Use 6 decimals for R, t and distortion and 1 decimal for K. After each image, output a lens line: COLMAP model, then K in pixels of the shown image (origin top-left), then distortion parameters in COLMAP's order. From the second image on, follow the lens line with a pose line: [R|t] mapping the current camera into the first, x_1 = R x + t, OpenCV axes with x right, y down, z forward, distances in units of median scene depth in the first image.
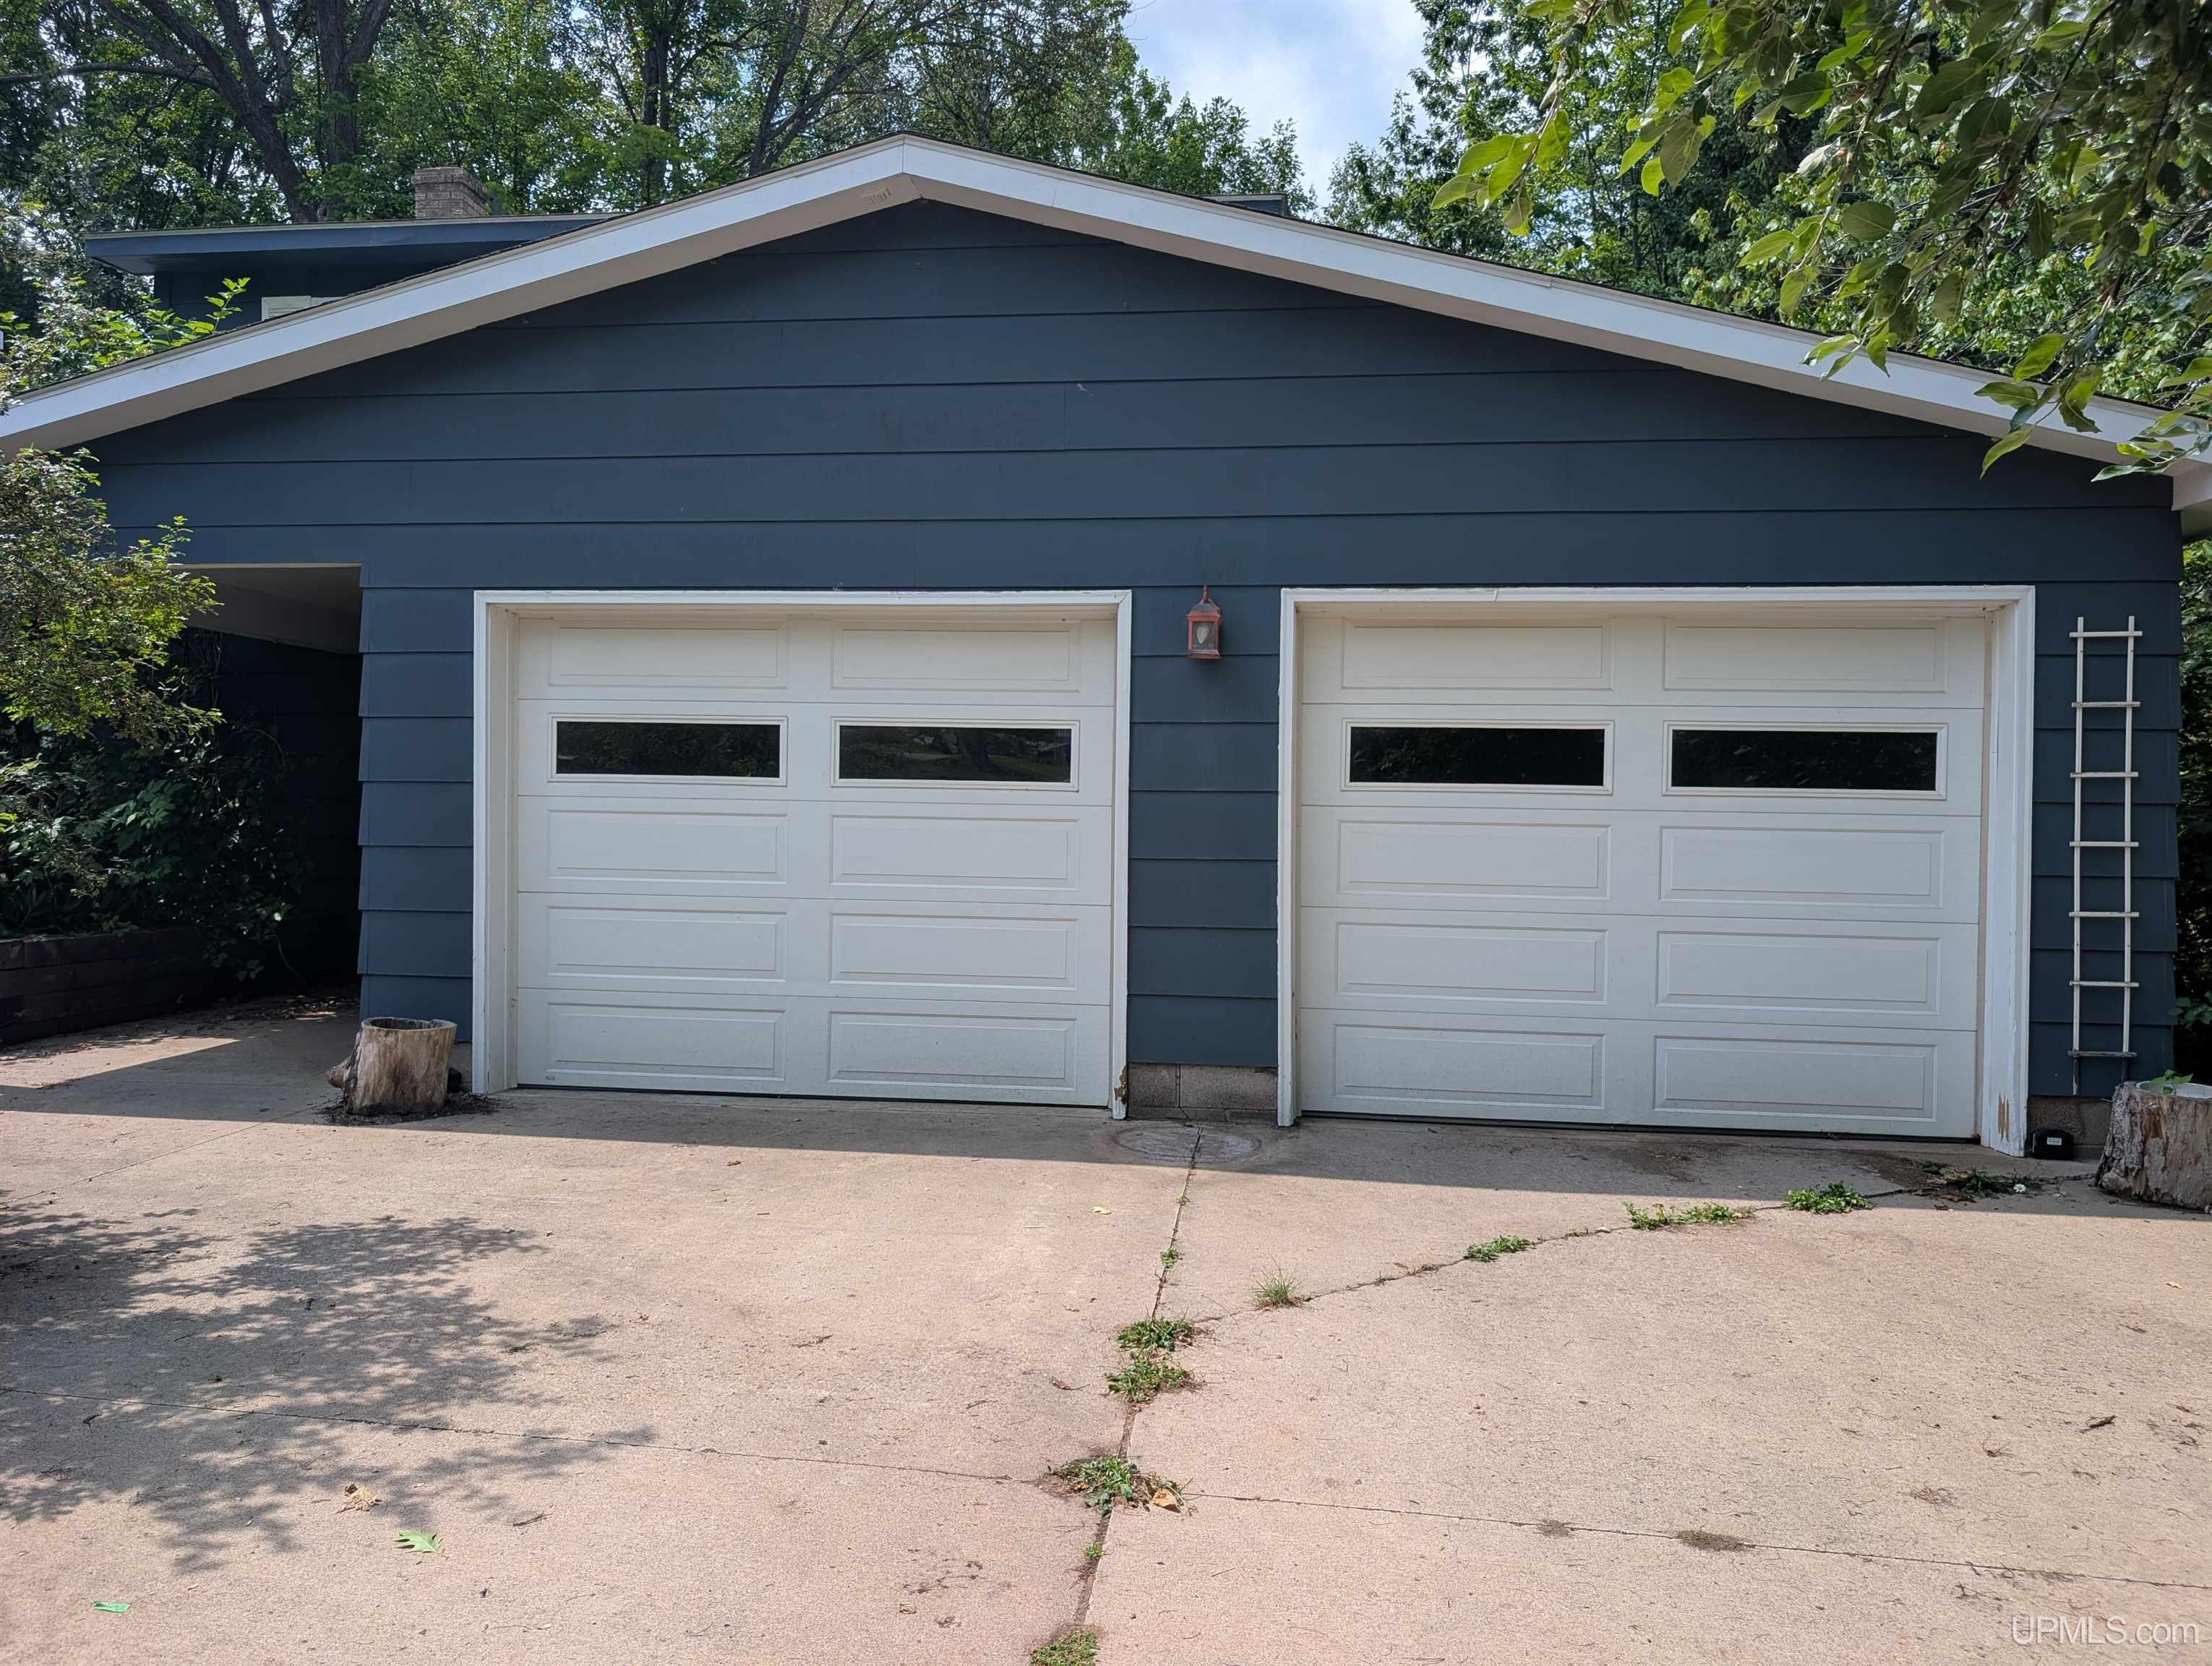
lens RADIAL K [[1538.4, 0, 1106.0], [0, 1538.4, 833.0], [0, 0, 1]] dist [0.001240, -0.000136]
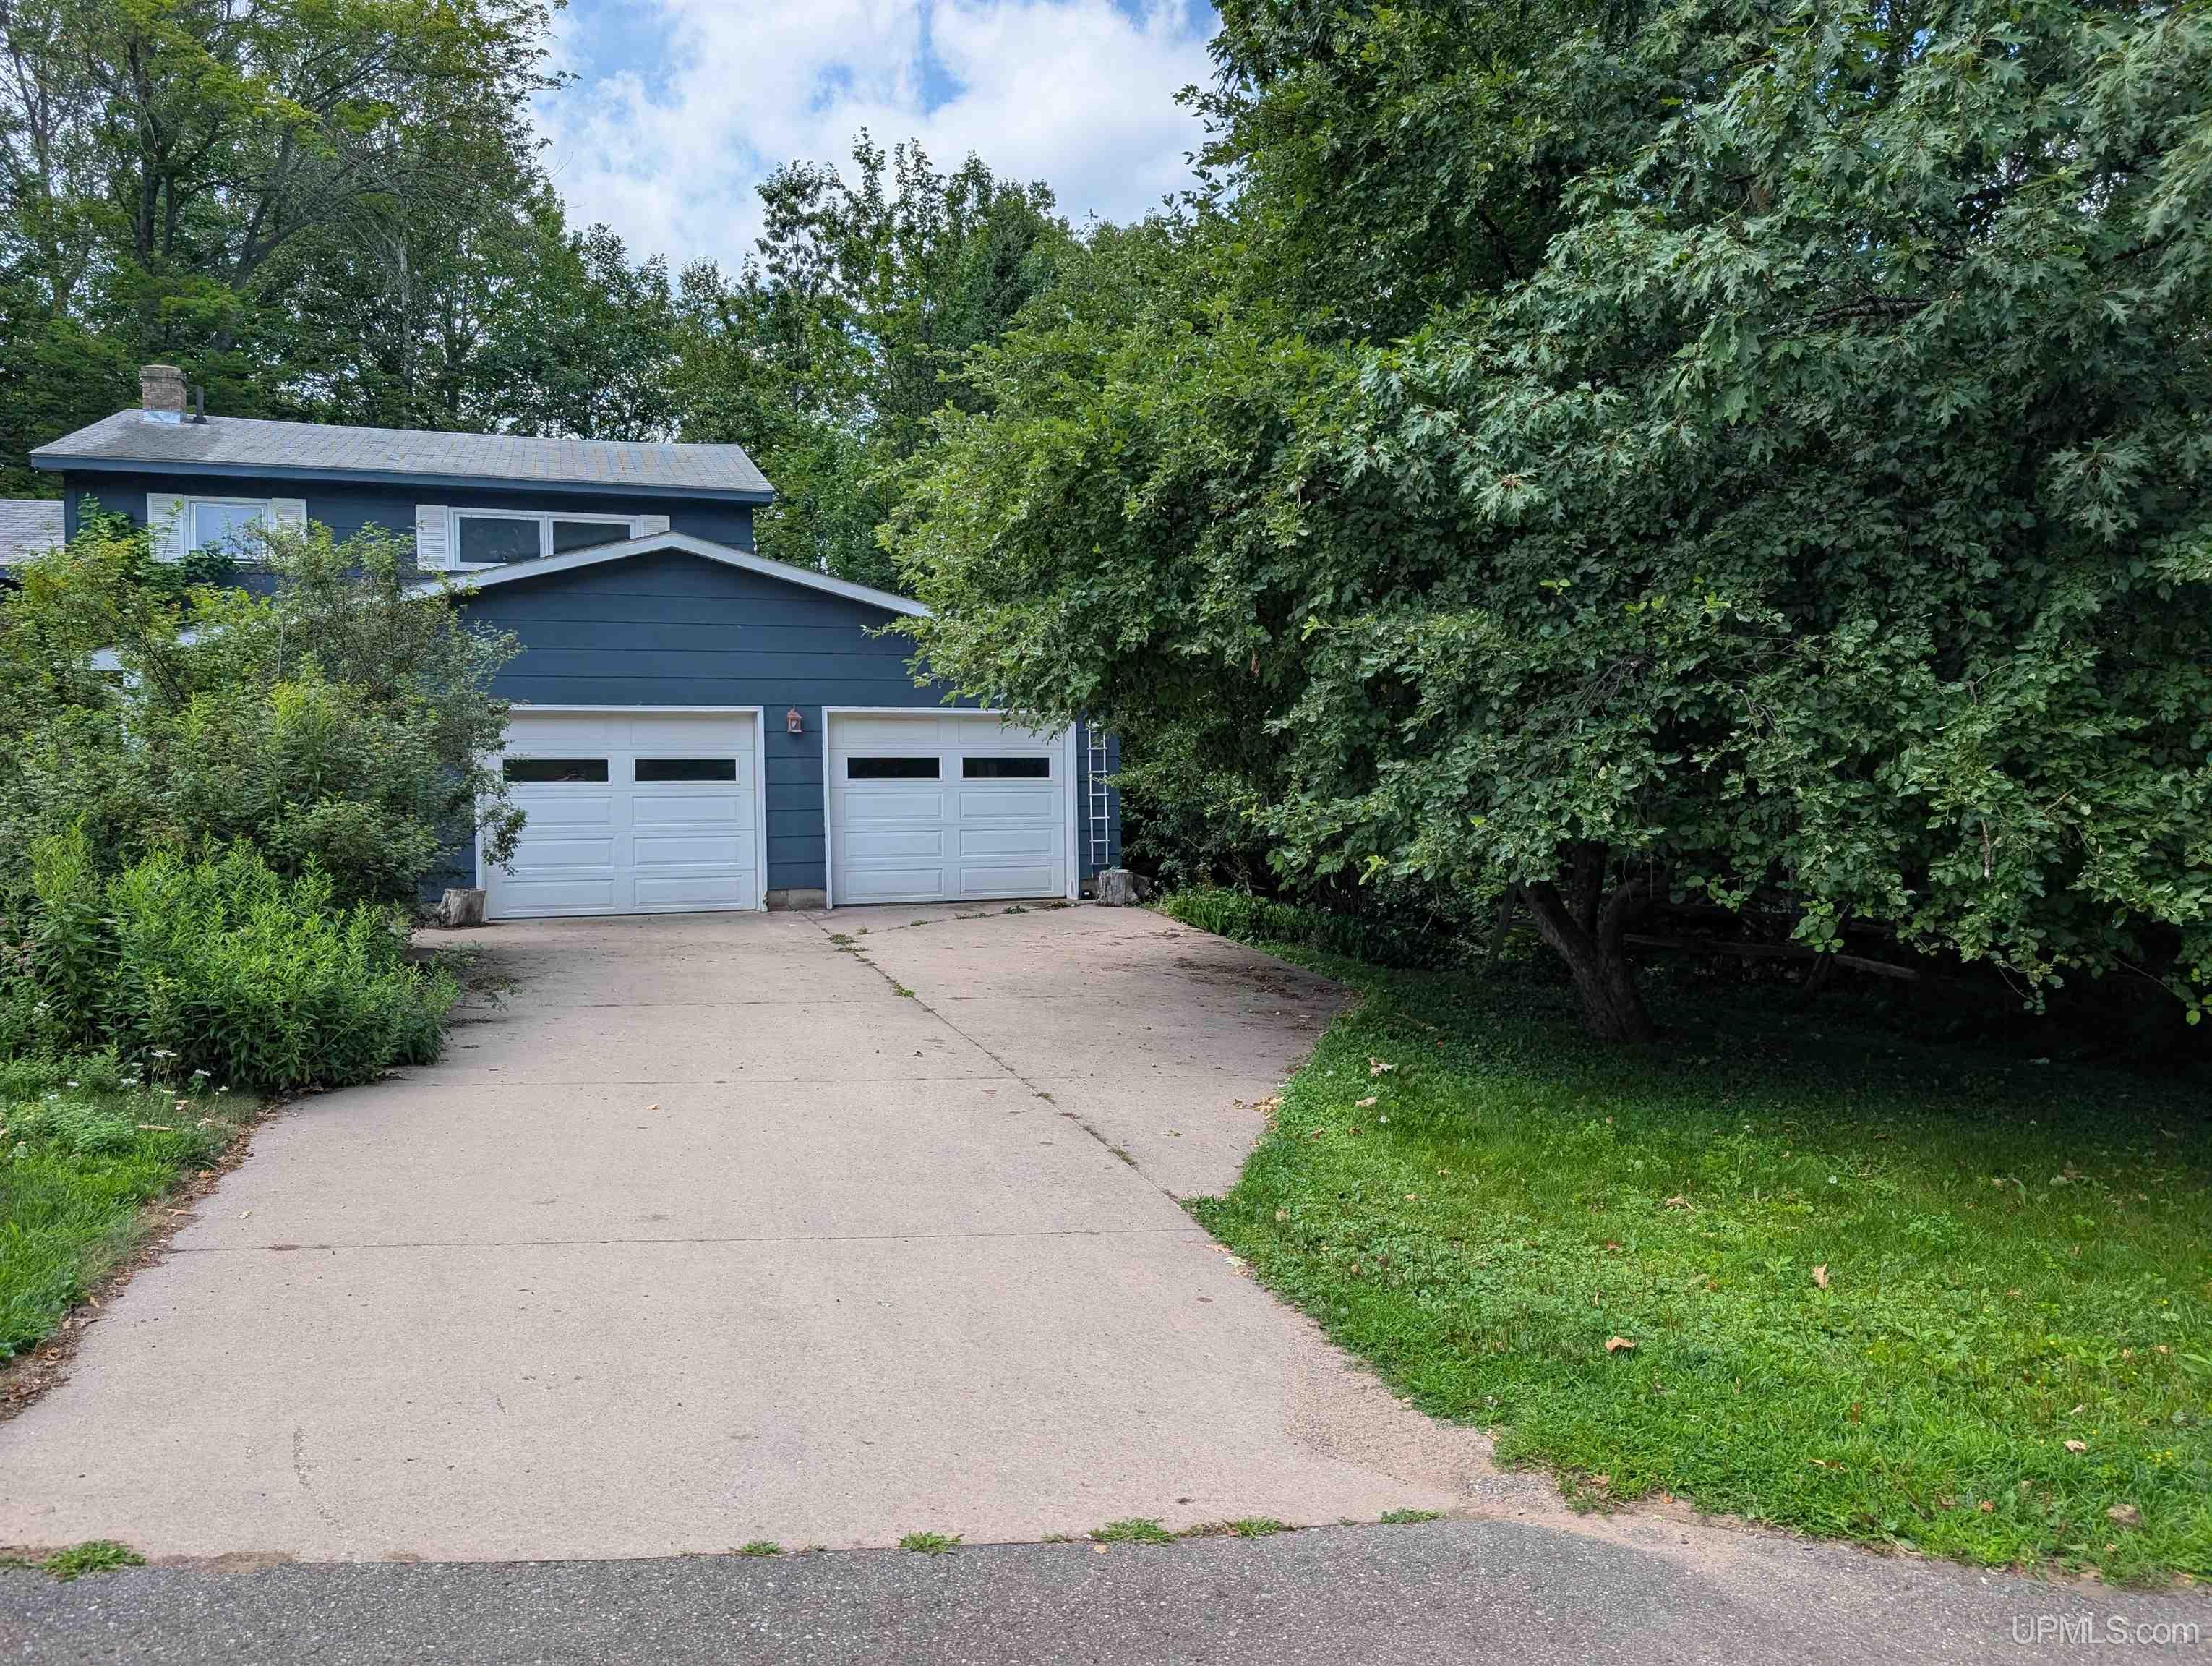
lens RADIAL K [[1538.4, 0, 1106.0], [0, 1538.4, 833.0], [0, 0, 1]] dist [0.001240, -0.000136]
pose [[0.897636, -0.038202, 0.439078, -0.605597], [0.028315, 0.999177, 0.029046, -0.003970], [-0.439826, -0.013640, 0.897979, -1.561298]]
